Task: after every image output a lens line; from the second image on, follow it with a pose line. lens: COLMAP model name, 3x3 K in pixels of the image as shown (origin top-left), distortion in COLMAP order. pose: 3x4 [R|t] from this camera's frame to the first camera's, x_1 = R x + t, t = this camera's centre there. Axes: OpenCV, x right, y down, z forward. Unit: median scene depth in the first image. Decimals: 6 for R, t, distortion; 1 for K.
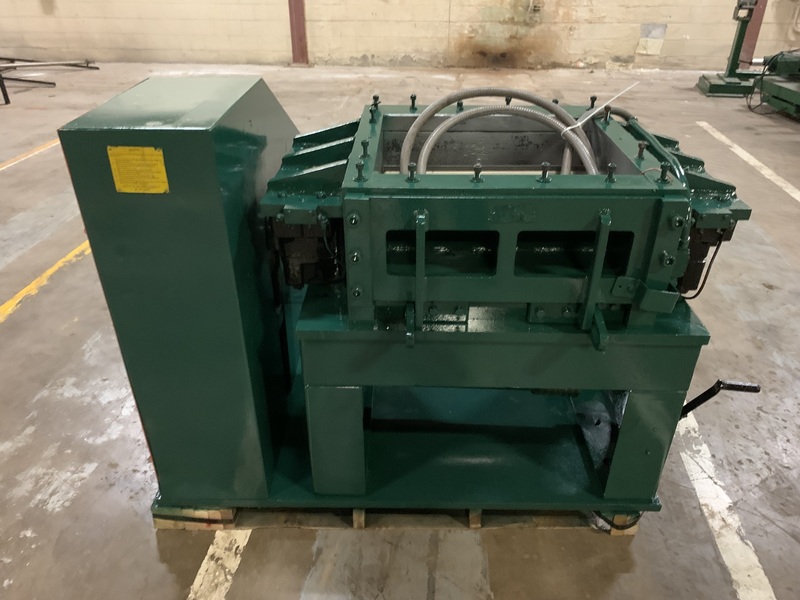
lens RADIAL K [[610.6, 0, 402.0], [0, 610.6, 293.3], [0, 0, 1]] dist [0.014198, -0.006428]
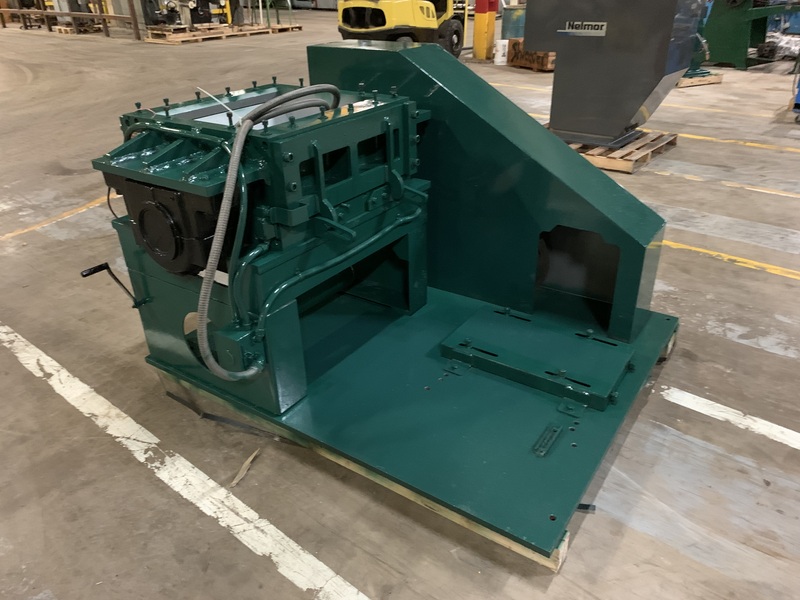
lens RADIAL K [[610.6, 0, 397.0], [0, 610.6, 302.1], [0, 0, 1]] dist [0.014198, -0.006428]
pose [[-0.553625, 0.409686, -0.725022, 0.918918], [-0.400136, 0.632667, 0.663041, -0.782556], [0.730336, 0.657184, -0.186330, 1.369579]]
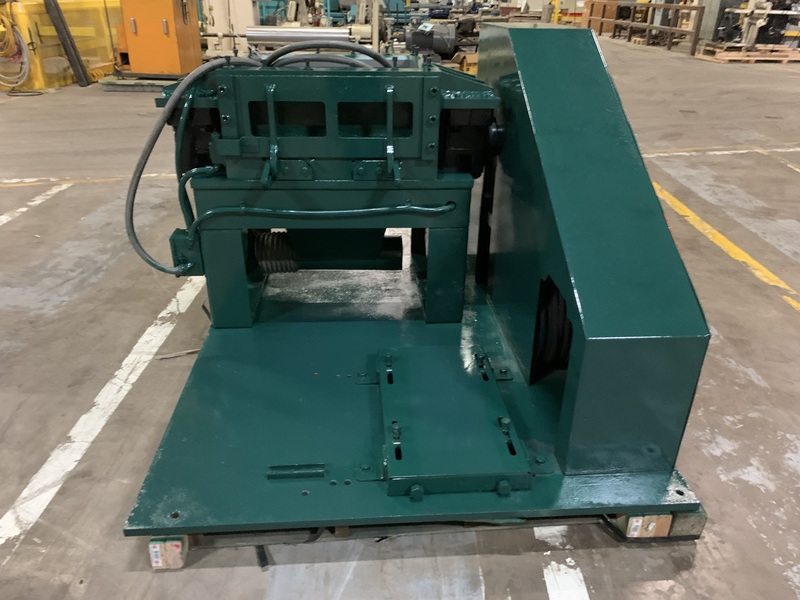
lens RADIAL K [[610.6, 0, 398.4], [0, 610.6, 304.8], [0, 0, 1]] dist [0.014198, -0.006428]
pose [[-0.996463, 0.025971, -0.079920, 0.098267], [-0.053059, 0.543049, 0.838023, -0.901351], [0.065165, 0.839300, -0.539750, 1.767340]]
